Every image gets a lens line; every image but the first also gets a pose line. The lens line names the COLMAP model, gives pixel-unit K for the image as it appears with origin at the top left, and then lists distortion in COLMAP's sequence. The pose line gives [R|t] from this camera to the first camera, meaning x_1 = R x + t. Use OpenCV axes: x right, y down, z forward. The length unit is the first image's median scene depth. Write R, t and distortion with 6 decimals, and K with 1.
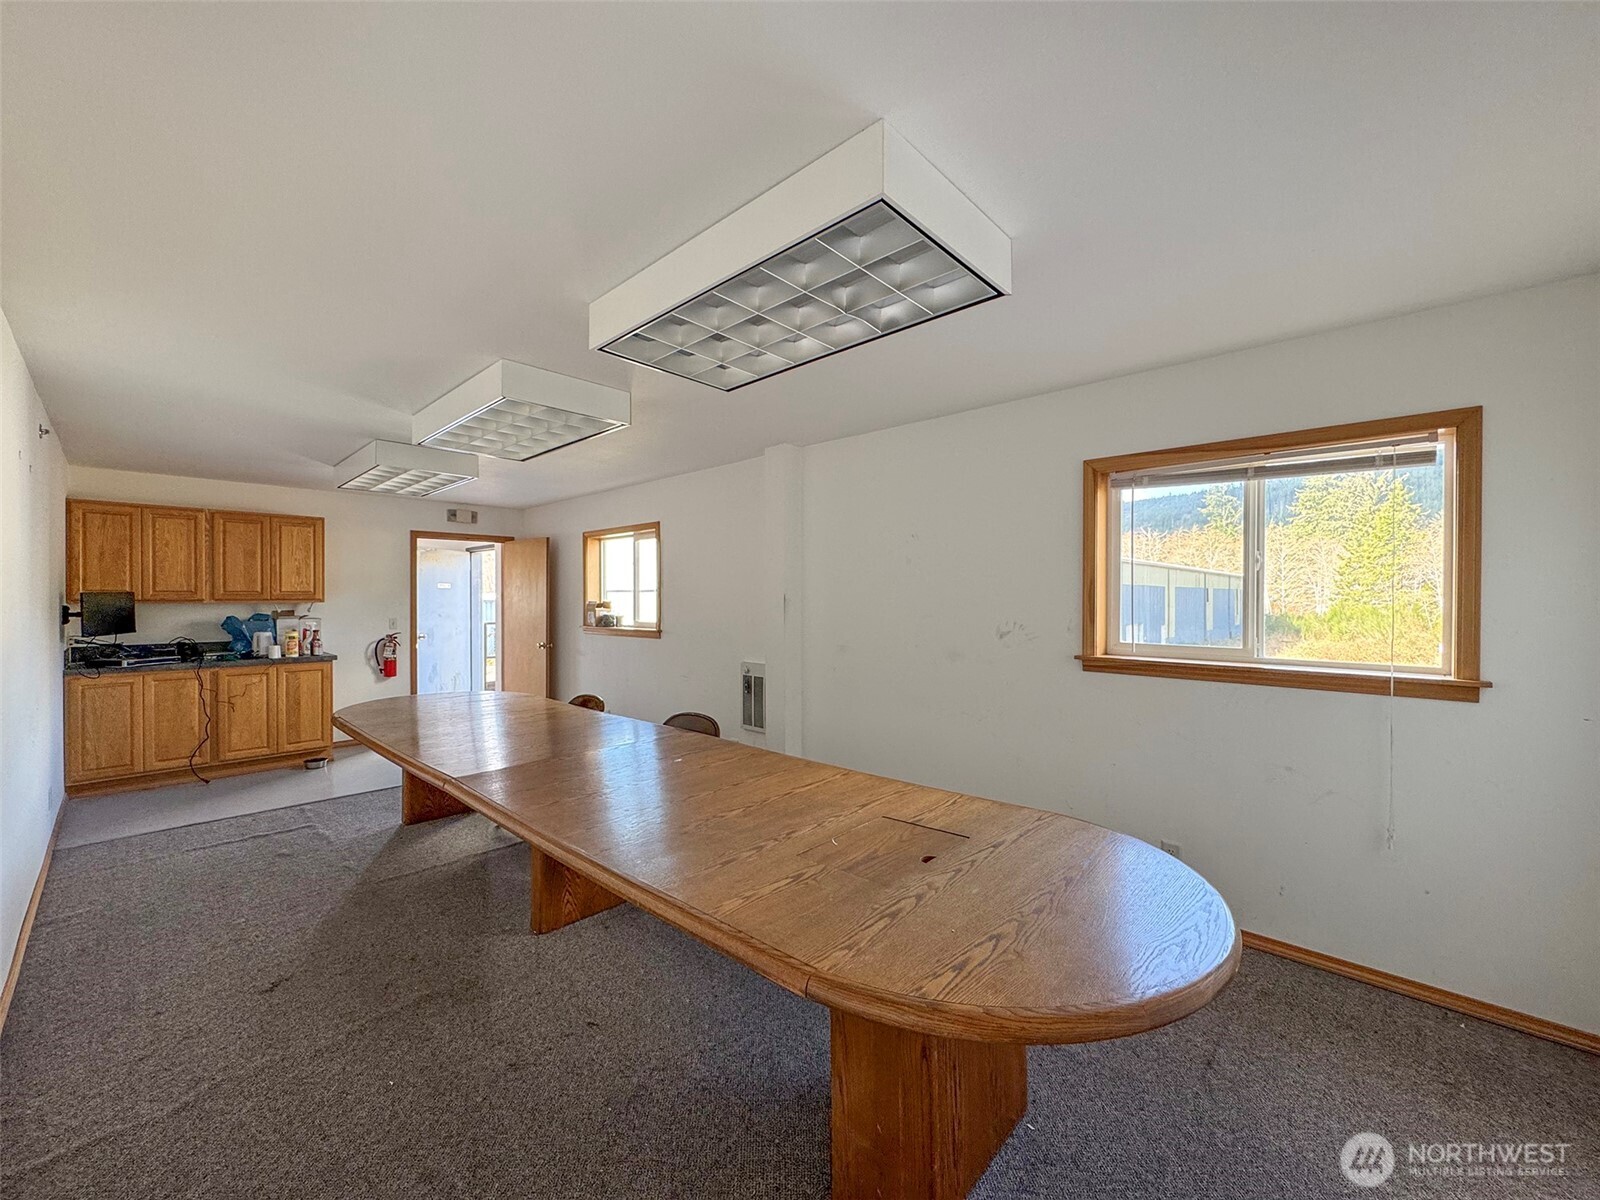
lens RADIAL K [[638.5, 0, 803.1], [0, 638.5, 605.9], [0, 0, 1]] dist [-0.001170, 0.000020]
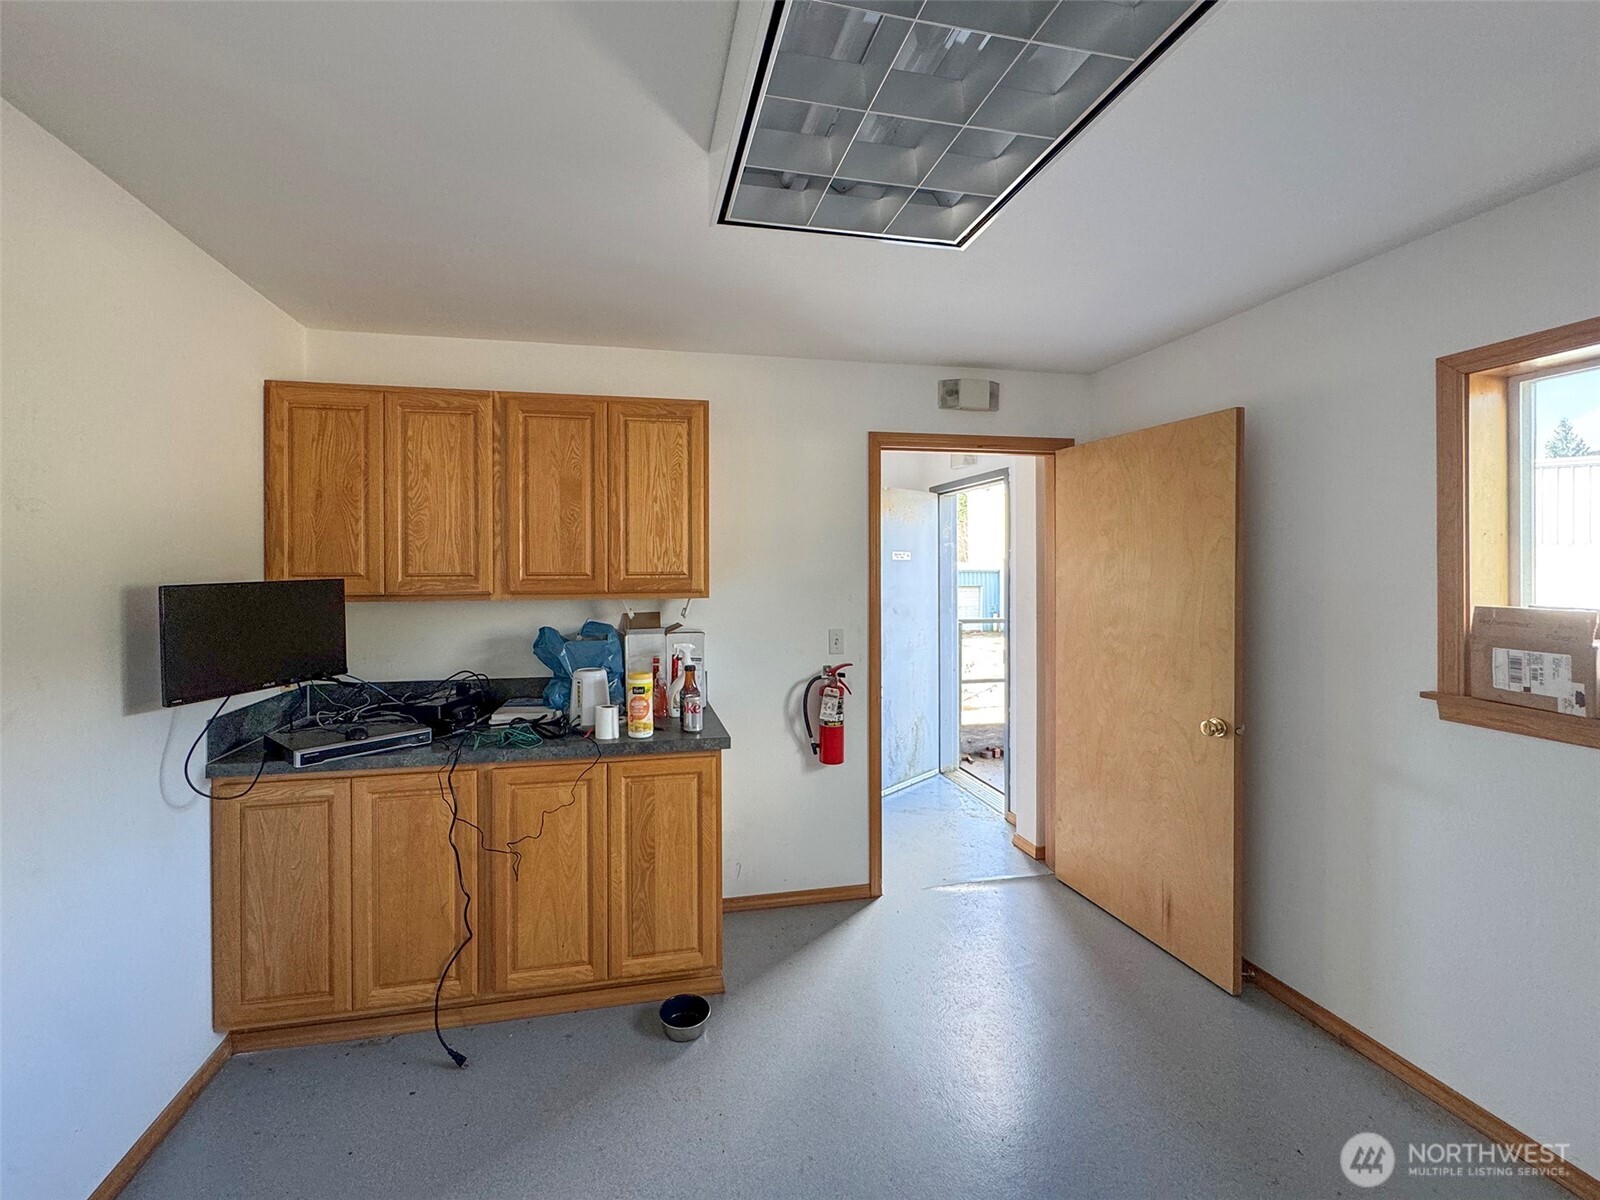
lens RADIAL K [[638.5, 0, 803.1], [0, 638.5, 605.9], [0, 0, 1]] dist [-0.001170, 0.000020]
pose [[0.851793, 0.028535, -0.523101, -0.500656], [-0.002852, 0.998753, 0.049838, -0.023295], [0.523871, -0.040960, 0.850812, 0.709486]]
